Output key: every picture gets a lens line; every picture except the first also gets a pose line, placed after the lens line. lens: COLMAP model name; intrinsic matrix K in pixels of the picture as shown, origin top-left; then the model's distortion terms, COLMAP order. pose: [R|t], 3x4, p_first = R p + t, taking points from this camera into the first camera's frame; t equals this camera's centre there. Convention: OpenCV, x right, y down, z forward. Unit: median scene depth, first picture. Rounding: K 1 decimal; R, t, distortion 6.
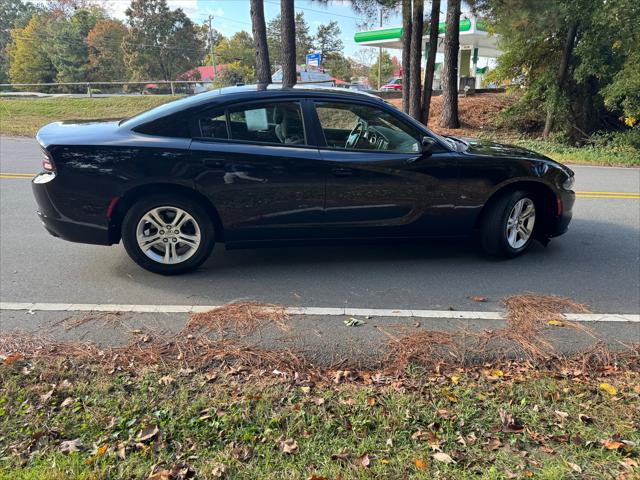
lens RADIAL K [[457.9, 0, 320.0], [0, 457.9, 240.0], [0, 0, 1]] dist [0.038428, -0.051357]
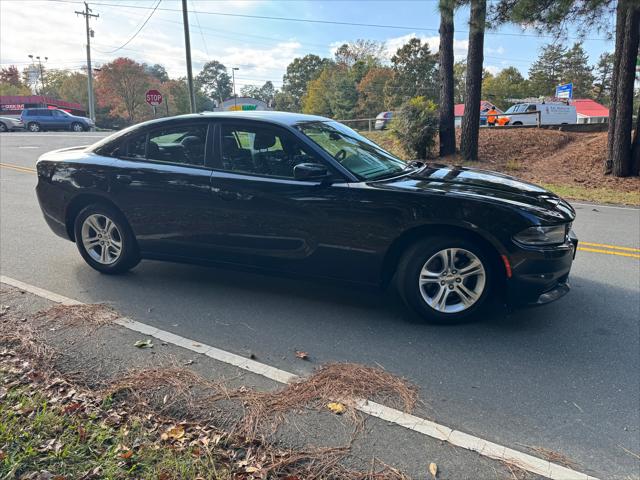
lens RADIAL K [[449.0, 0, 327.6], [0, 449.0, 249.0], [0, 0, 1]] dist [0.041381, -0.054174]
pose [[0.848230, 0.122700, -0.515219, 0.669688], [-0.150346, 0.988559, -0.012095, -0.050648], [0.507841, 0.087721, 0.856973, 0.270431]]
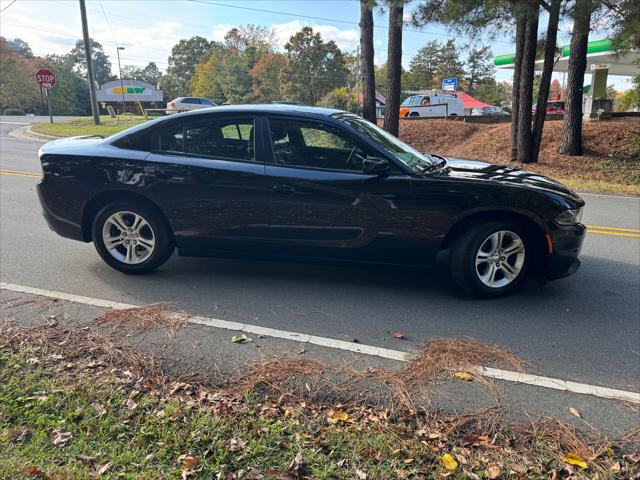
lens RADIAL K [[451.2, 0, 323.4], [0, 451.2, 240.0], [0, 0, 1]] dist [0.035793, -0.051640]
pose [[0.949450, 0.083282, -0.302670, 0.394351], [-0.097403, 0.994736, -0.031835, -0.013329], [0.298425, 0.059707, 0.952564, 0.089464]]
